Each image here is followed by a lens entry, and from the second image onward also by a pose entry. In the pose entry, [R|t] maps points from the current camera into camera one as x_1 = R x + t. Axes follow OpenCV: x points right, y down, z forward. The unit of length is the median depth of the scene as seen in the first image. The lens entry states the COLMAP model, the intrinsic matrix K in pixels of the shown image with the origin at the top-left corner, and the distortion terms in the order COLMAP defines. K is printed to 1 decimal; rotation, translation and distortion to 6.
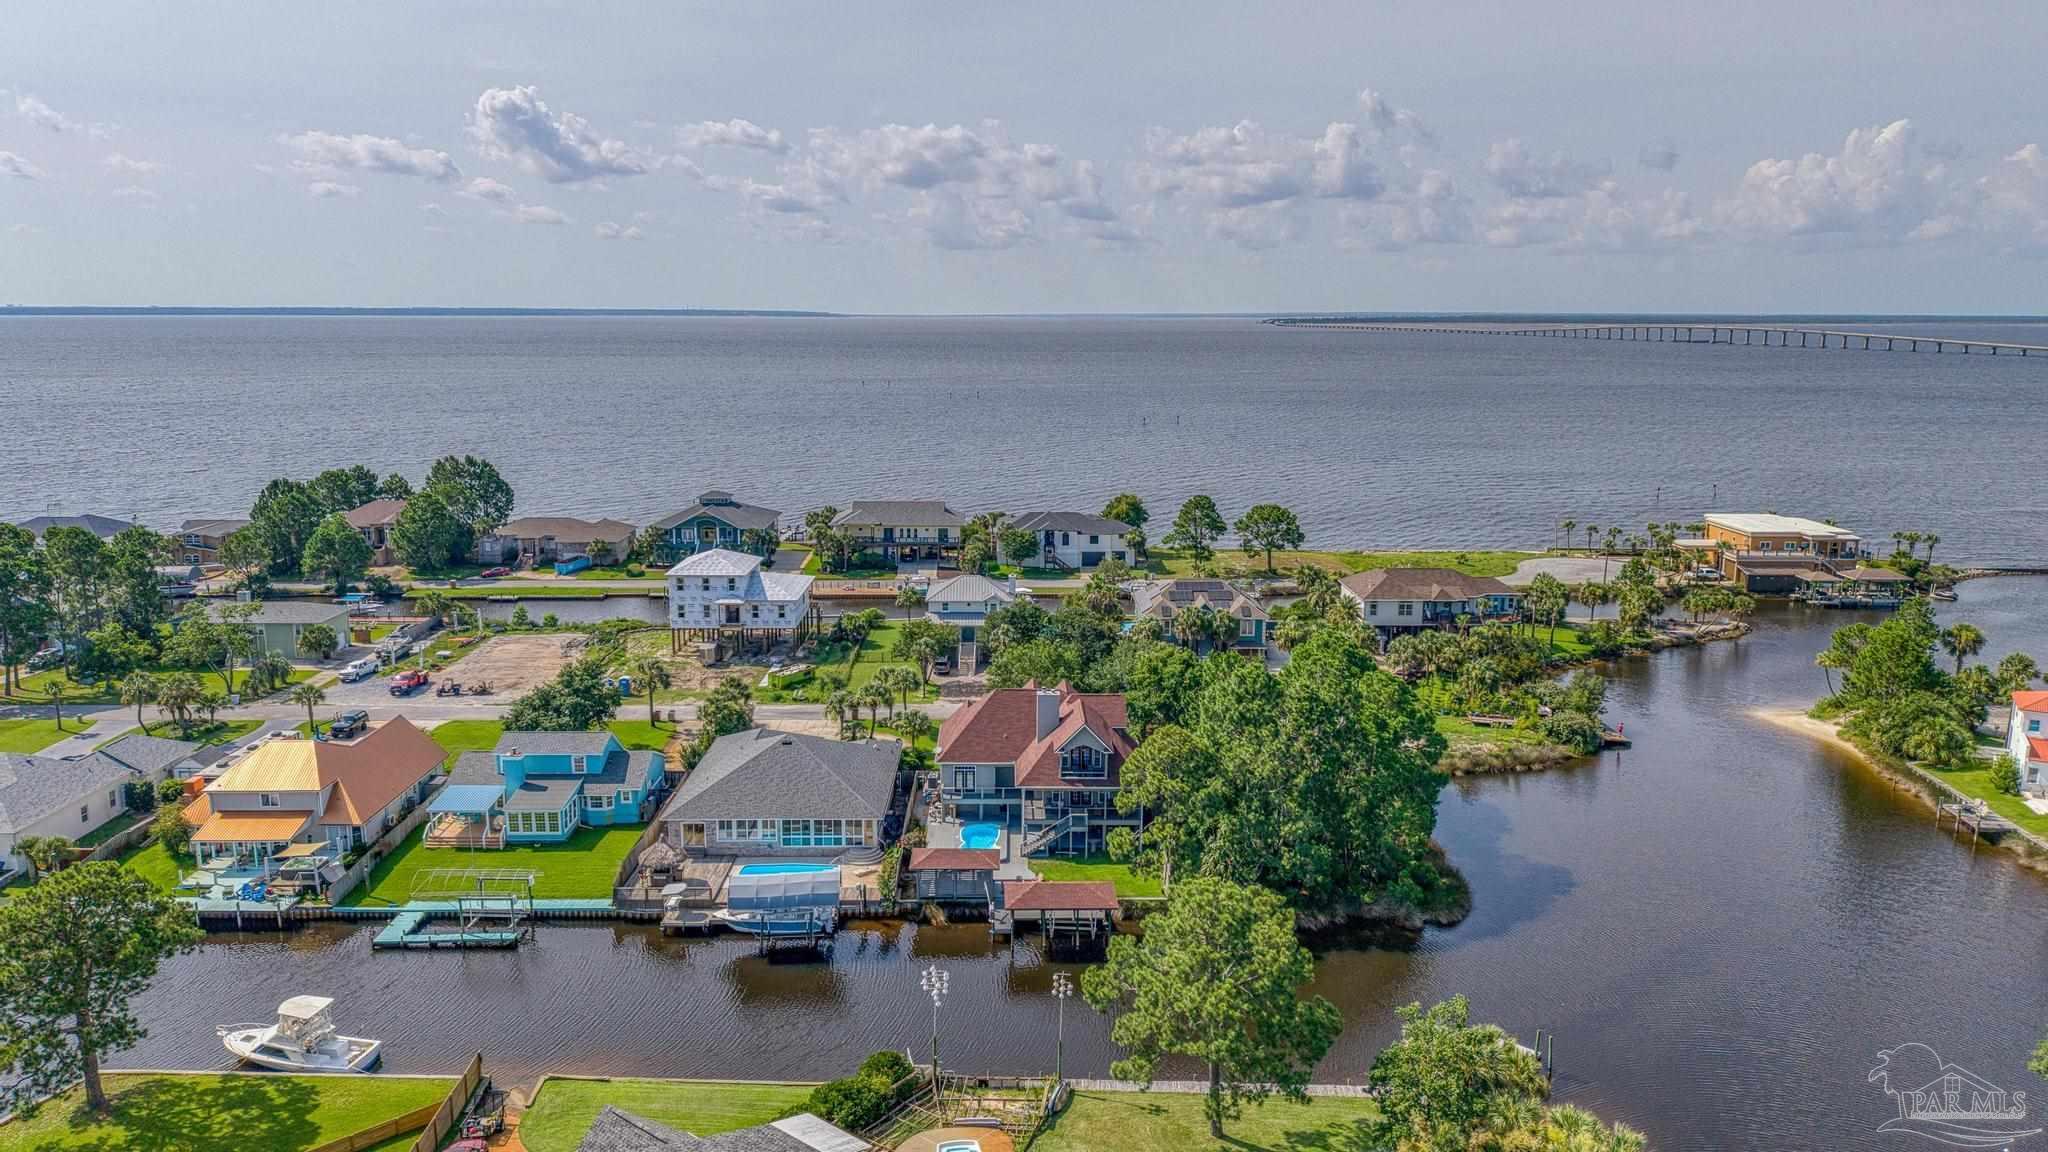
lens RADIAL K [[1373.2, 0, 1019.0], [0, 1373.2, 574.5], [0, 0, 1]] dist [0.045966, -0.051865]
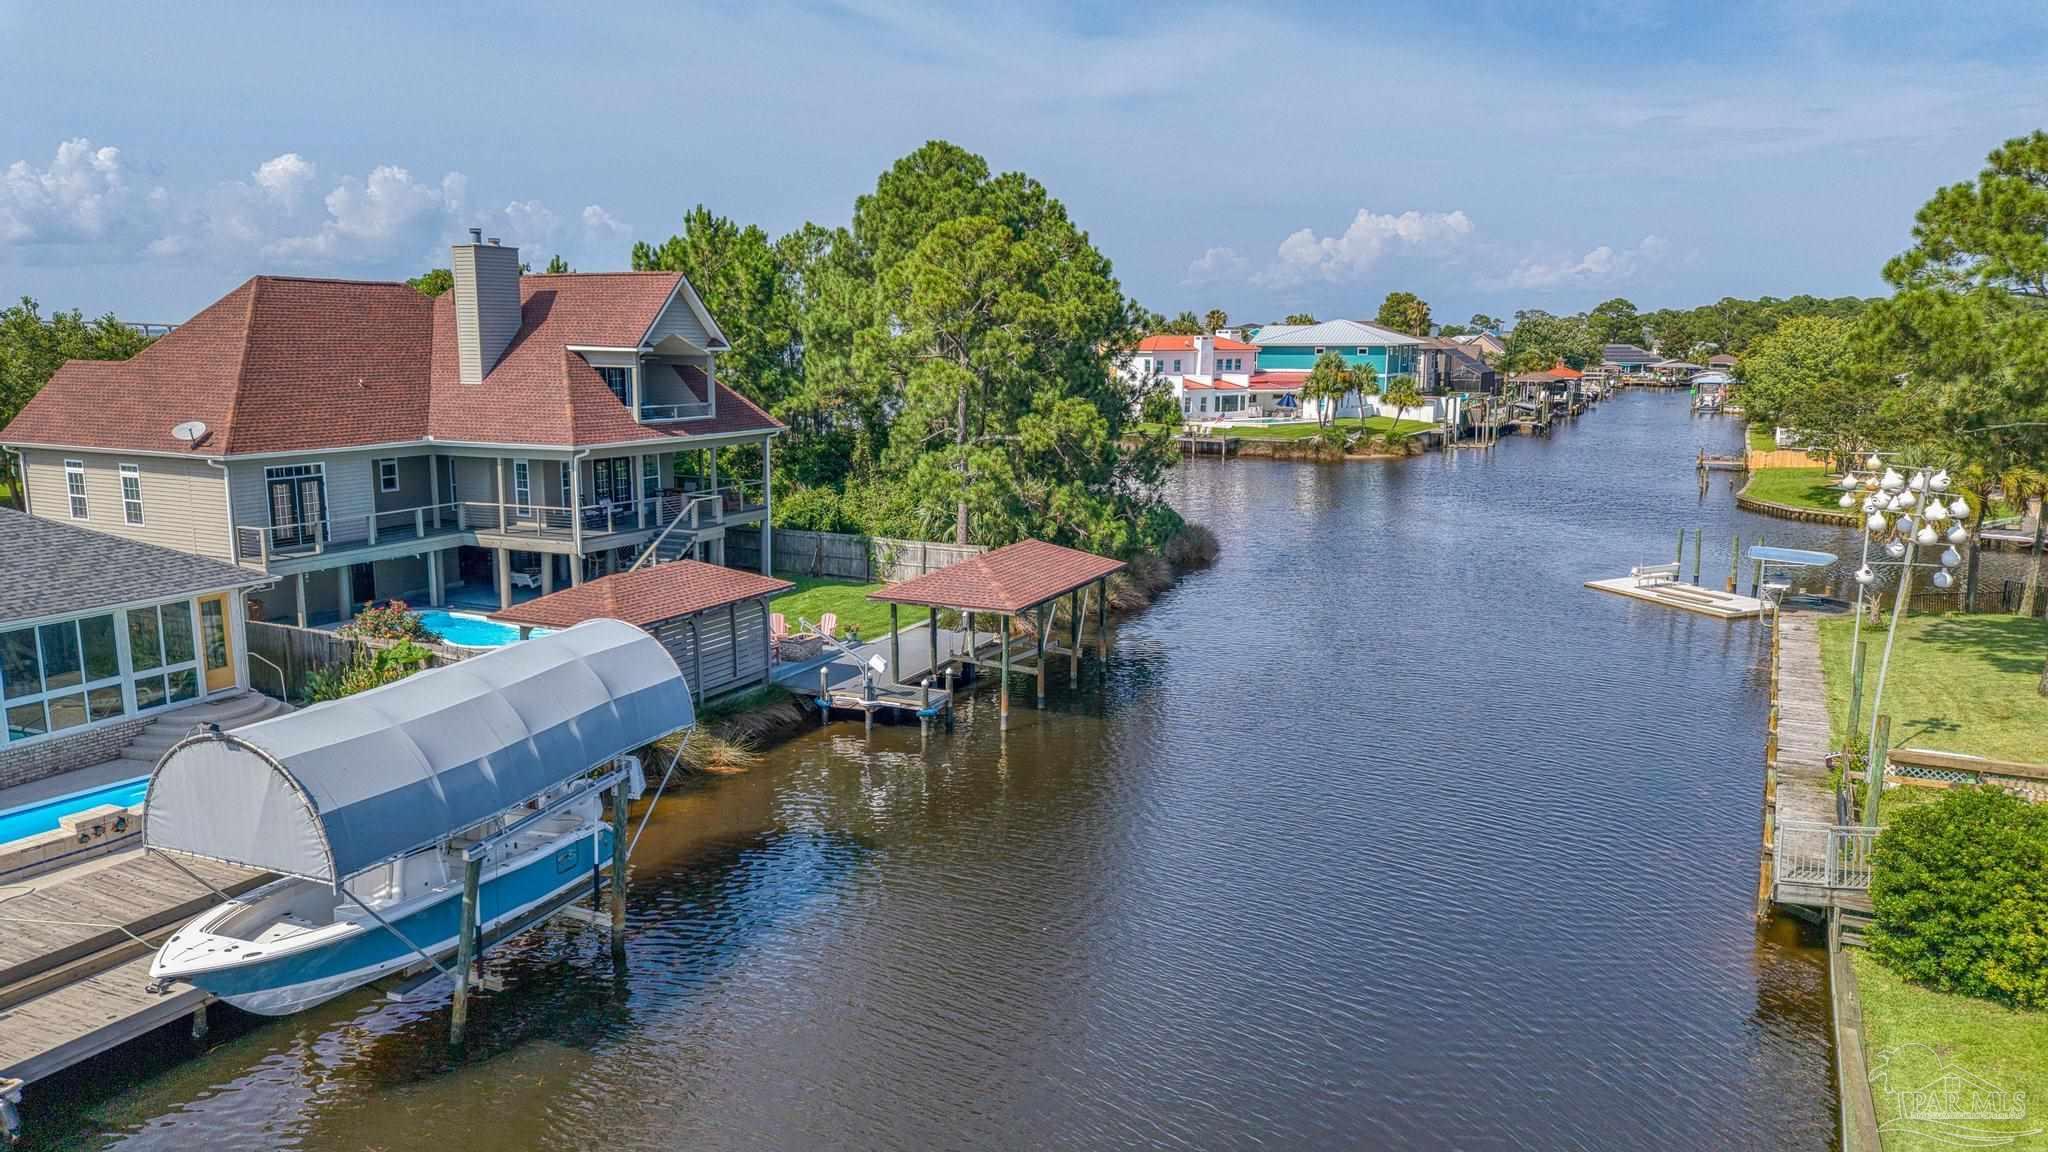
lens RADIAL K [[1373.2, 0, 1019.0], [0, 1373.2, 574.5], [0, 0, 1]] dist [0.045966, -0.051865]
pose [[0.450900, -0.152754, 0.879406, -0.234606], [0.172244, 0.981619, 0.082194, 0.148481], [-0.875798, 0.114411, 0.468923, 0.600673]]
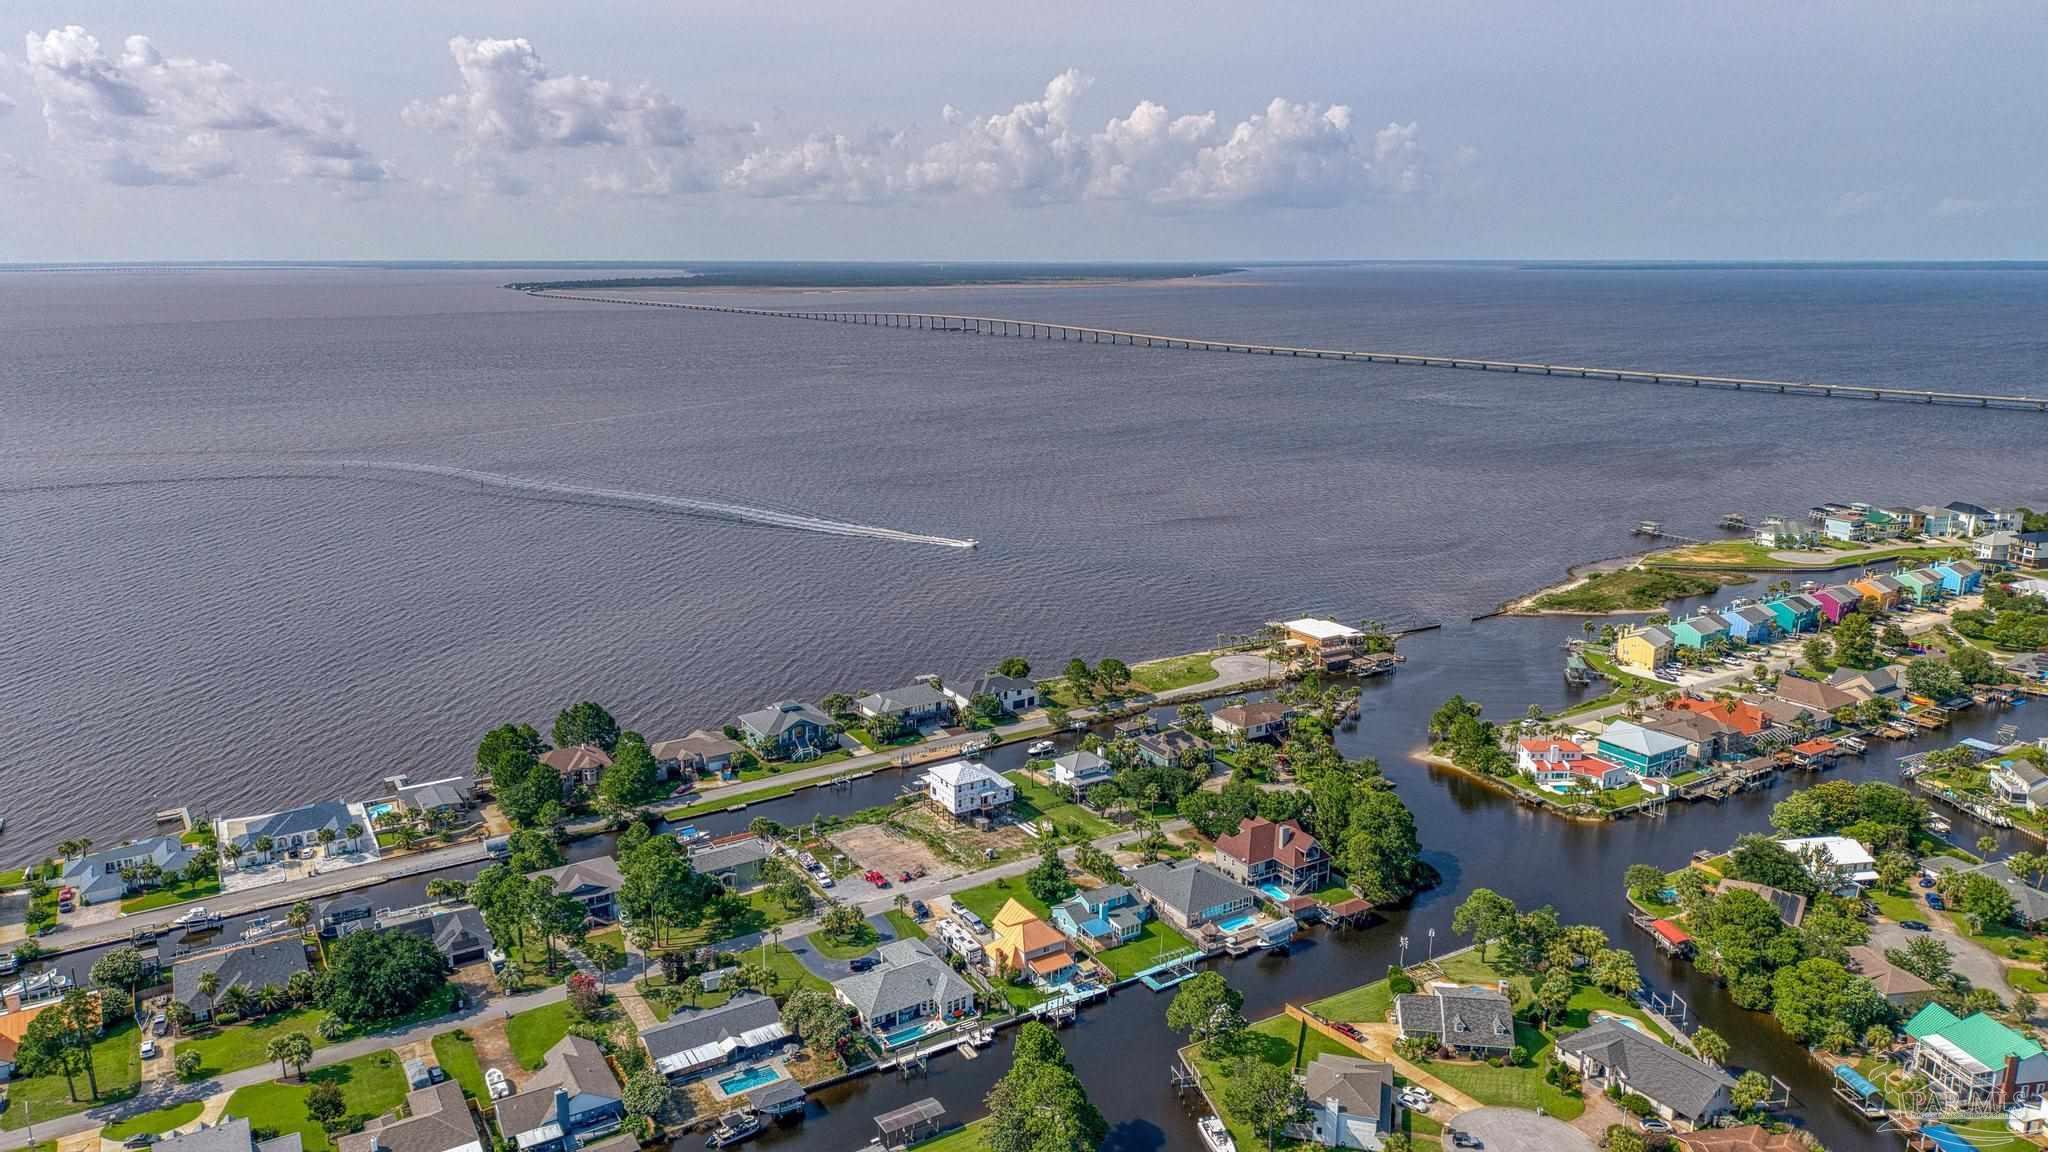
lens RADIAL K [[1373.2, 0, 1019.0], [0, 1373.2, 574.5], [0, 0, 1]] dist [0.045966, -0.051865]
pose [[0.852270, -0.119468, 0.509277, -1.359662], [0.099057, 0.992815, 0.067127, -0.491597], [-0.513638, -0.006763, 0.857981, -0.738061]]
